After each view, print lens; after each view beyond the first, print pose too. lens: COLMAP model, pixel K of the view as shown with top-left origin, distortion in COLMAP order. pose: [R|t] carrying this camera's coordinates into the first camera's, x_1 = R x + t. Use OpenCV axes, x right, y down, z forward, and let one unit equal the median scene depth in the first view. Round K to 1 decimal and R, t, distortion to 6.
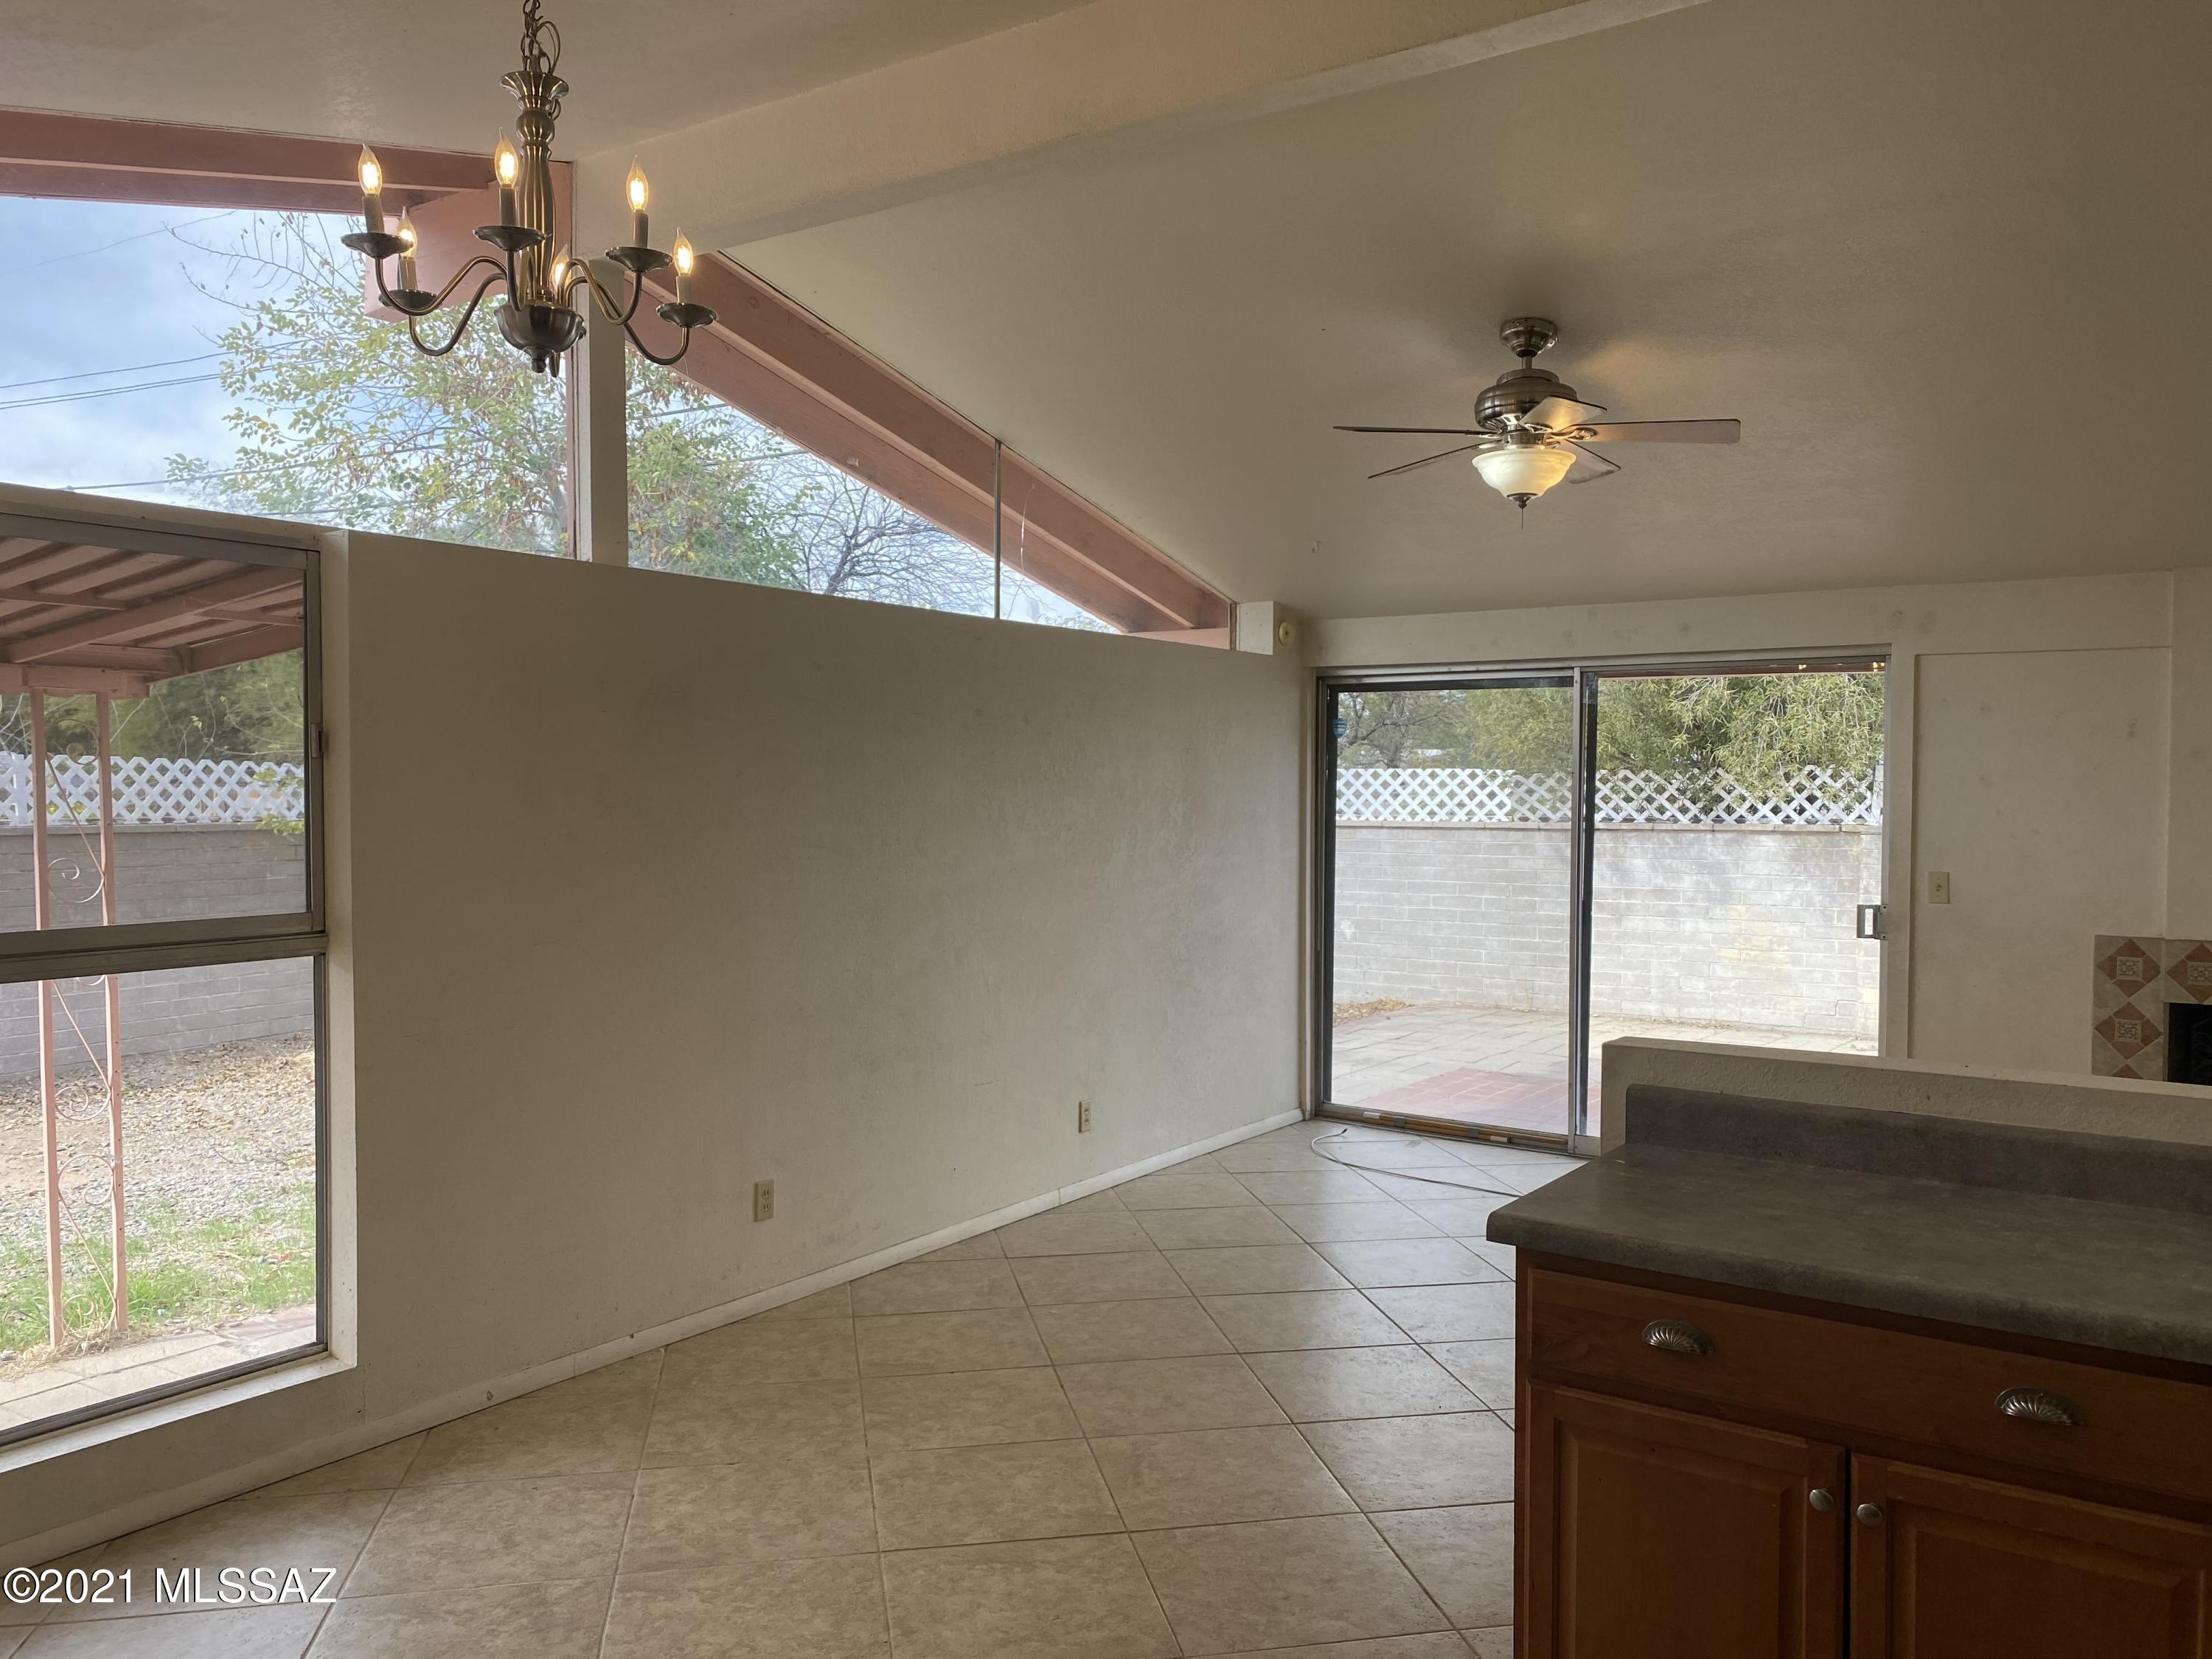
lens RADIAL K [[1673.4, 0, 1083.8], [0, 1673.4, 836.1], [0, 0, 1]] dist [0.021843, -0.029886]
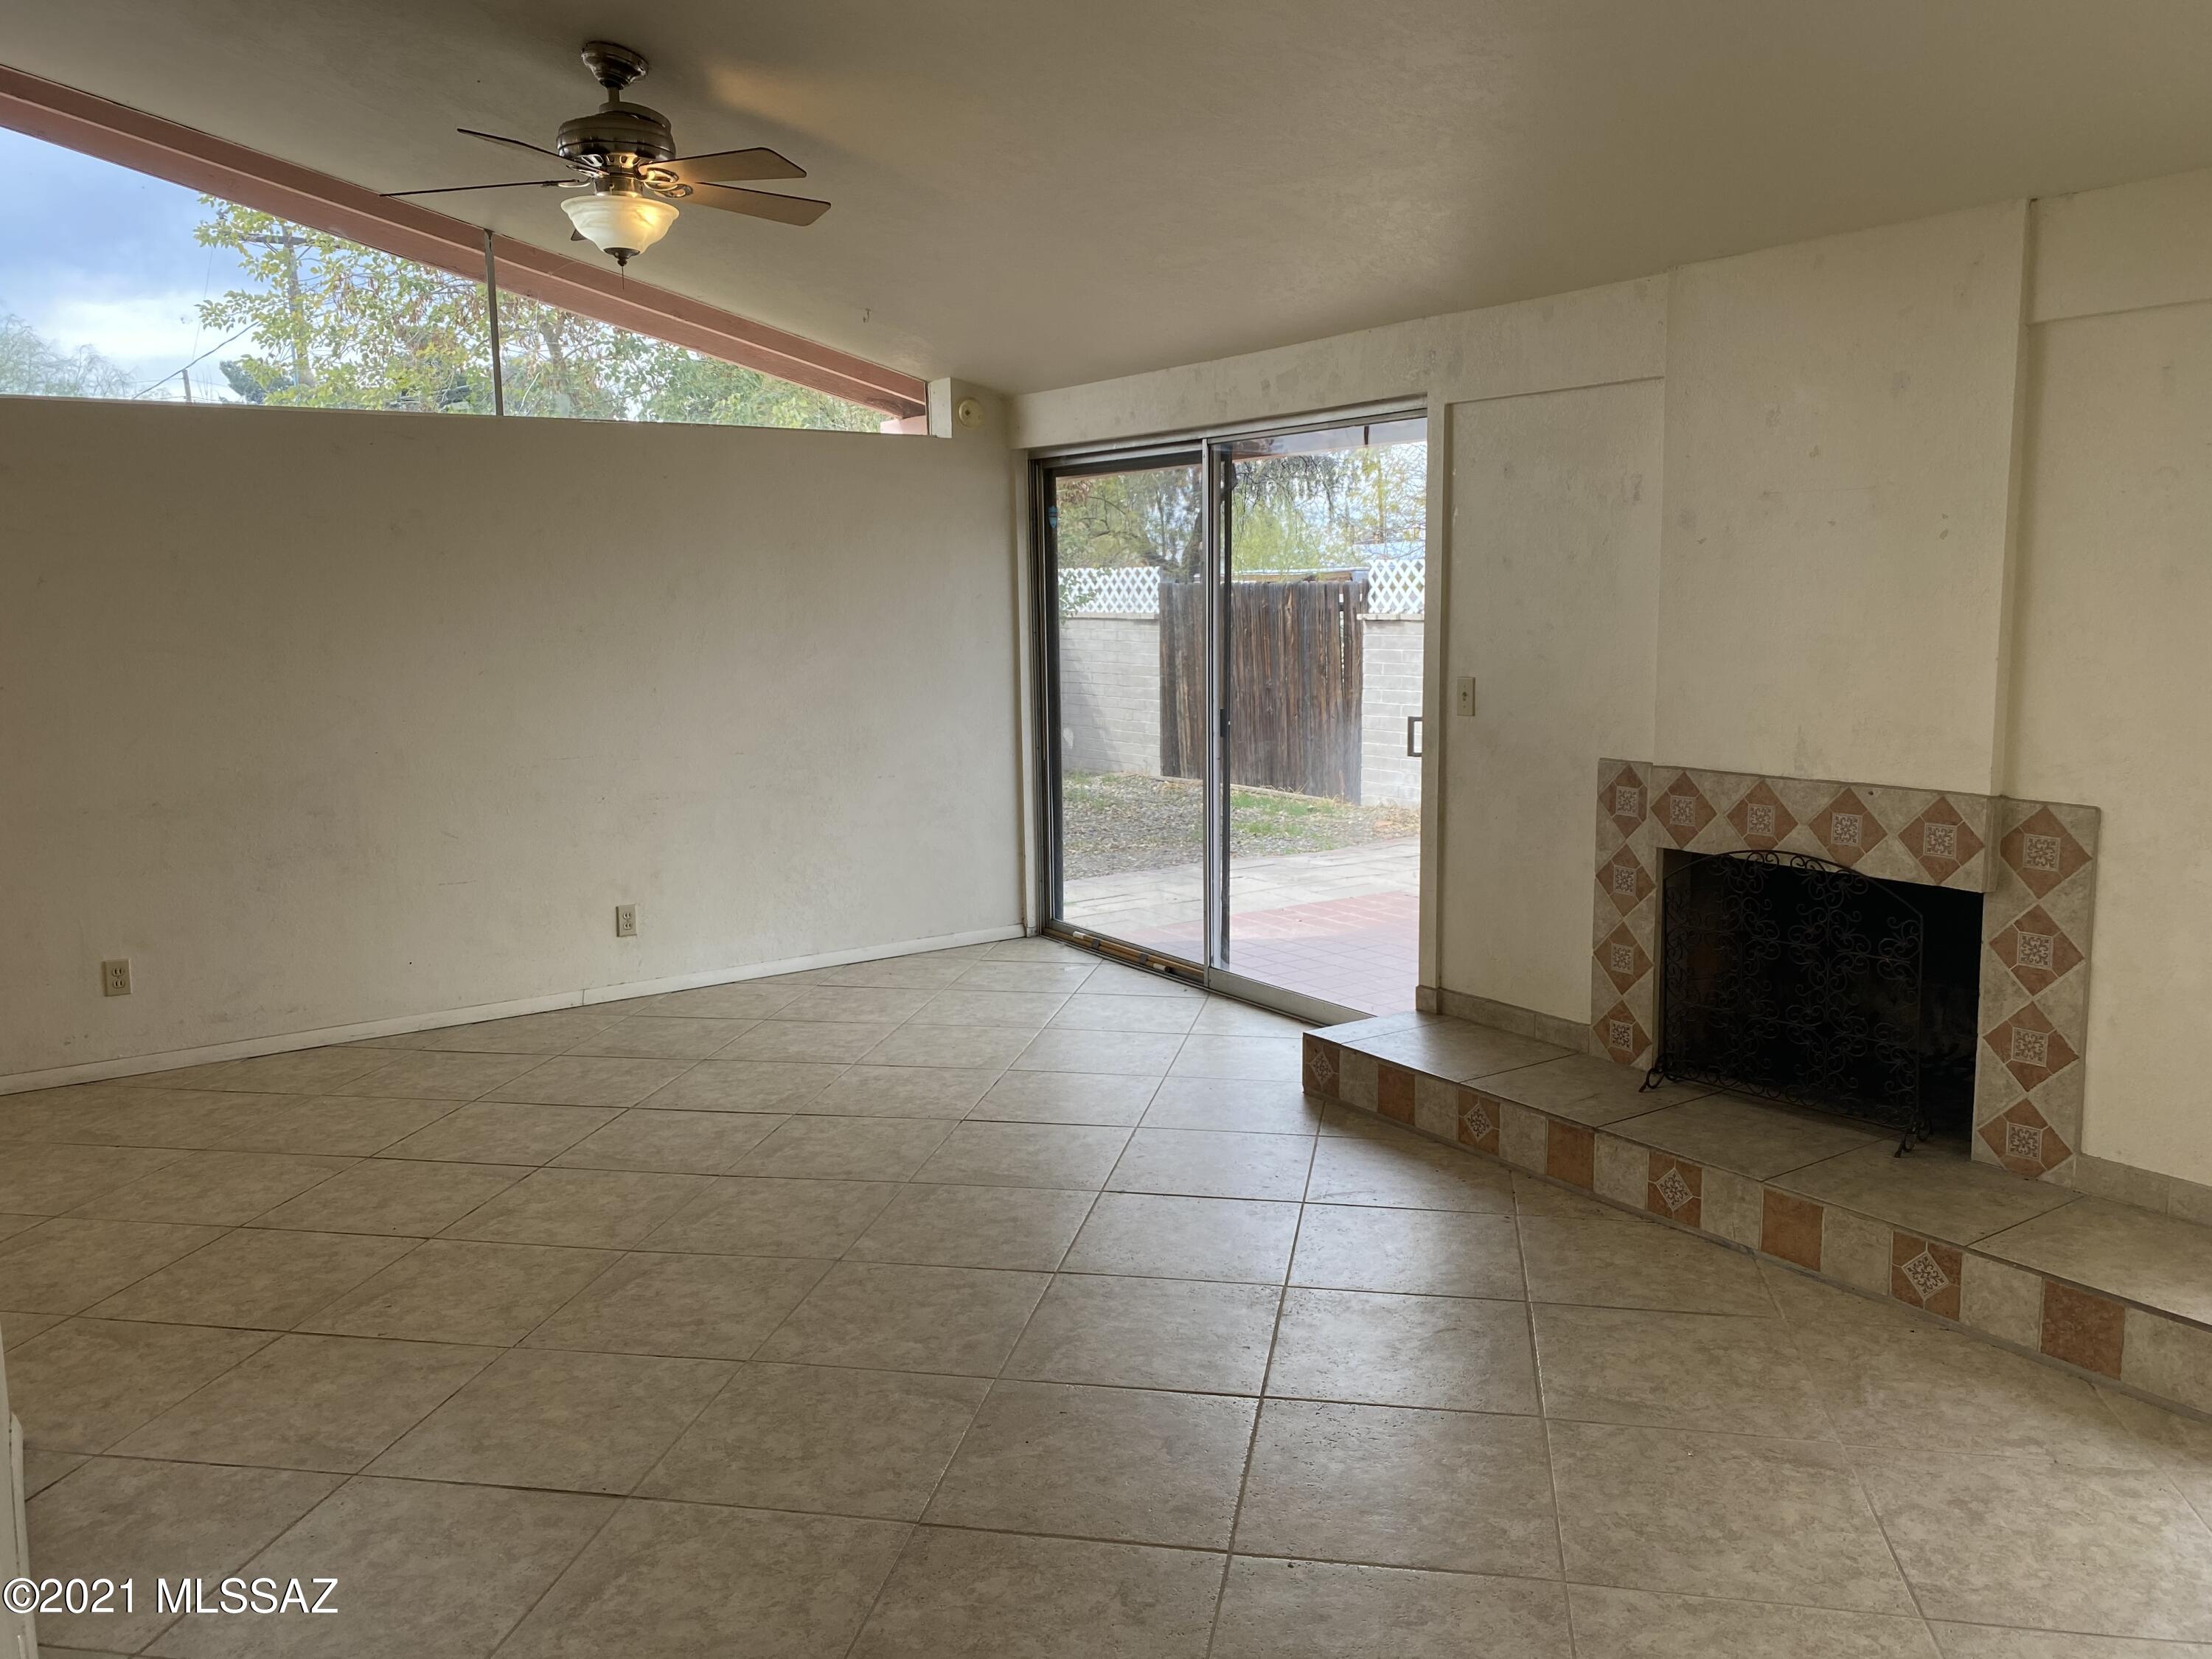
lens RADIAL K [[1673.4, 0, 1118.3], [0, 1673.4, 827.0], [0, 0, 1]] dist [0.021843, -0.029886]
pose [[0.936318, 0.033578, -0.349545, 0.671818], [0.007189, 0.993376, 0.114684, -0.000616], [0.351080, -0.109893, 0.929874, 0.189829]]
